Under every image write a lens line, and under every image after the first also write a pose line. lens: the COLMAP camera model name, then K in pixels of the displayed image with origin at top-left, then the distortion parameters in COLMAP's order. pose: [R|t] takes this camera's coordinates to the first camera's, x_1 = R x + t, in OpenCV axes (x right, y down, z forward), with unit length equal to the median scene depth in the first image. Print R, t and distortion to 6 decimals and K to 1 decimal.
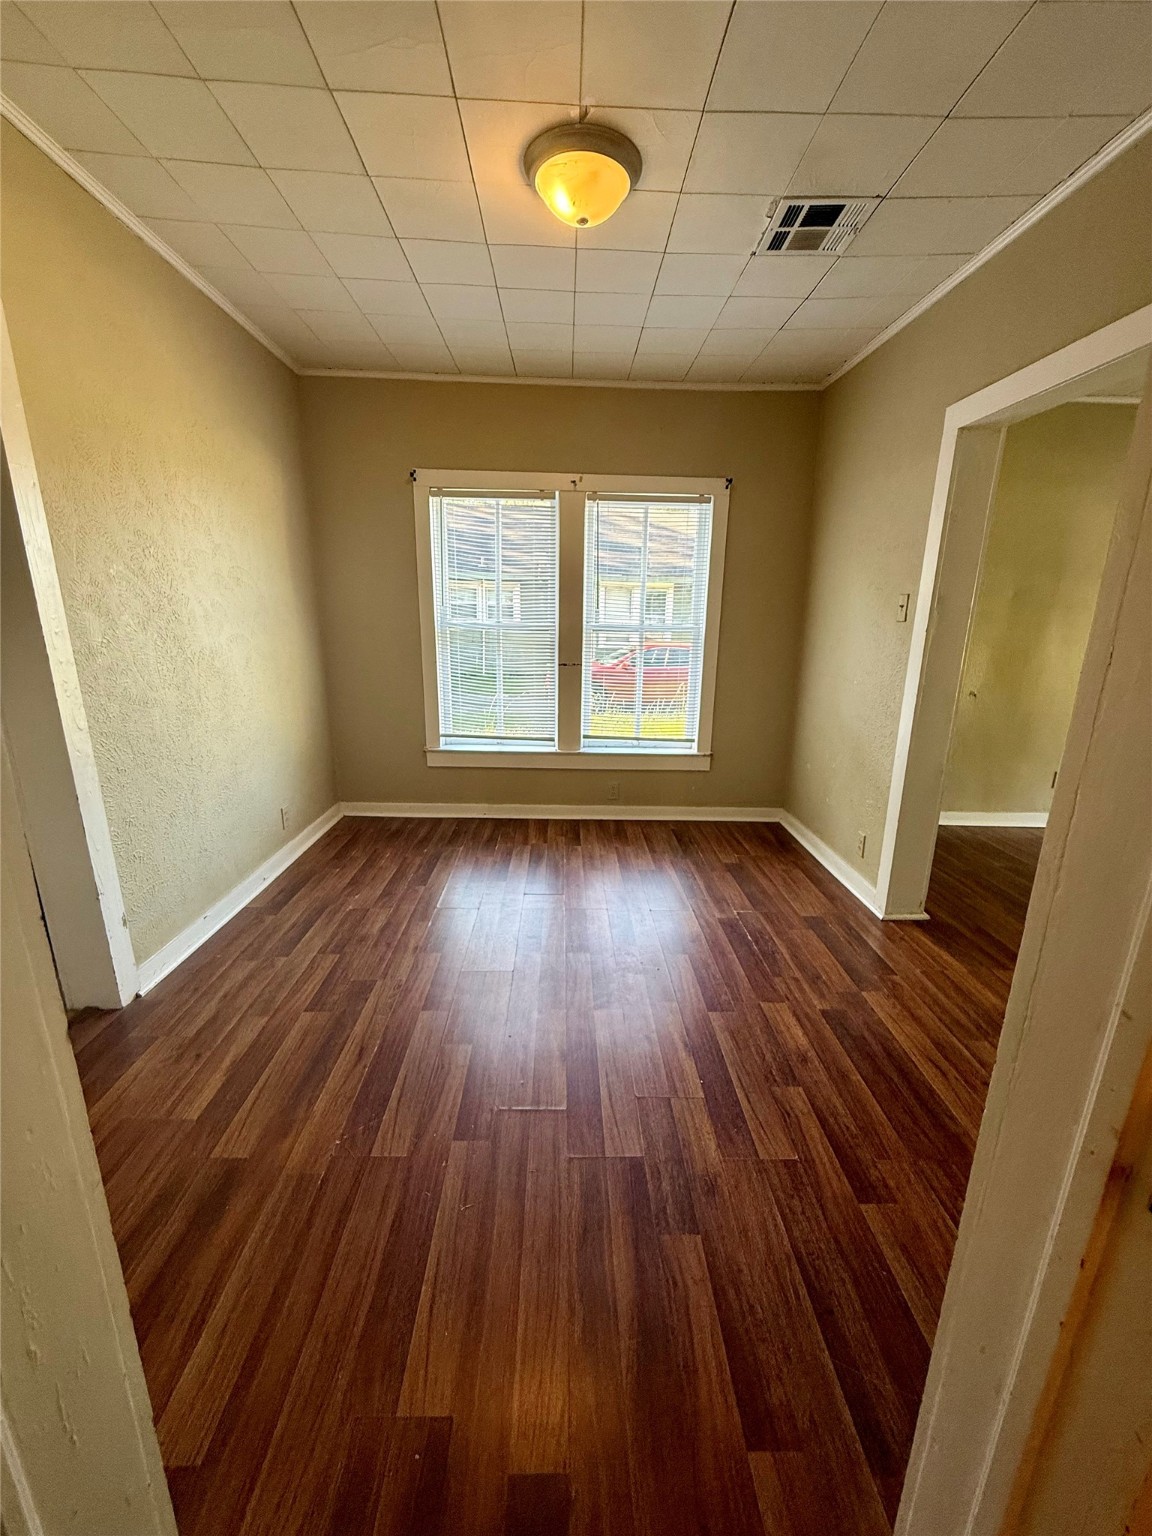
lens RADIAL K [[612.3, 0, 577.9], [0, 612.3, 767.0], [0, 0, 1]] dist [0.000772, 0.000054]
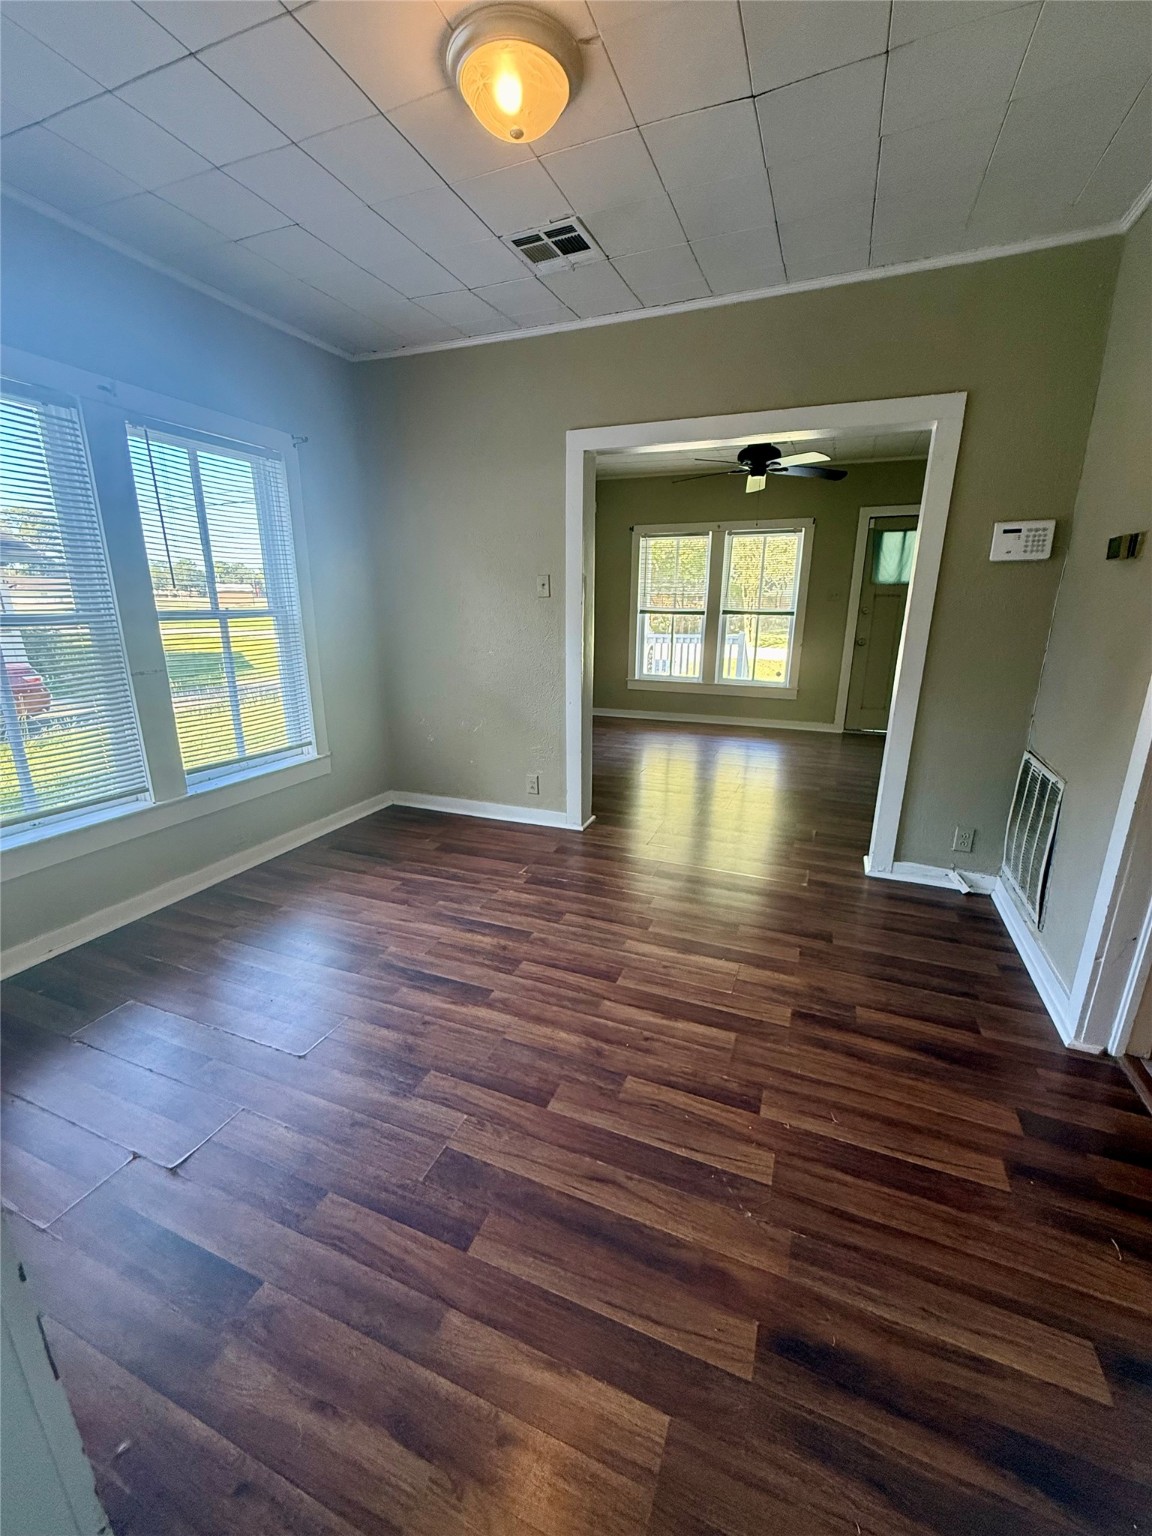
lens RADIAL K [[612.3, 0, 577.9], [0, 612.3, 767.0], [0, 0, 1]] dist [0.000772, 0.000054]
pose [[0.398926, -0.257247, 0.880160, -0.786947], [0.233775, 0.956658, 0.173649, -0.135215], [-0.886683, 0.136487, 0.441774, 0.548772]]
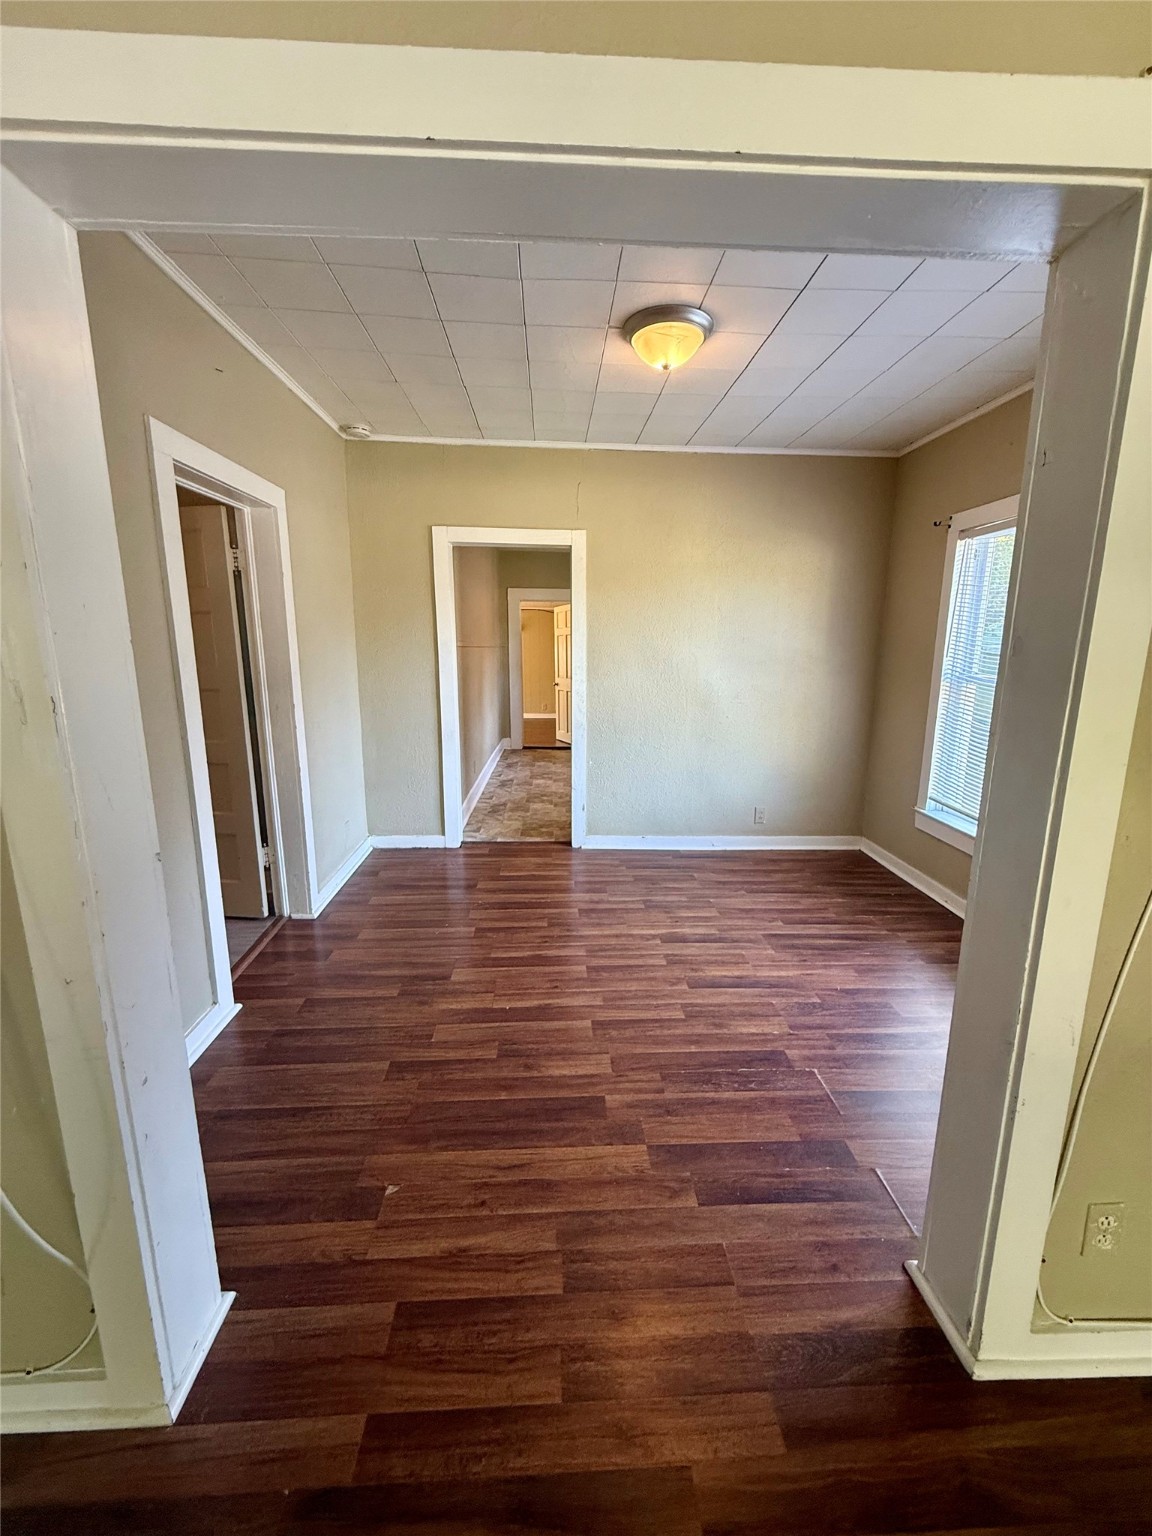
lens RADIAL K [[612.3, 0, 577.9], [0, 612.3, 767.0], [0, 0, 1]] dist [0.000772, 0.000054]
pose [[0.021674, 0.181010, -0.983242, 1.193277], [-0.258178, 0.951128, 0.169407, -0.208815], [0.965854, 0.250180, 0.067348, 0.780470]]
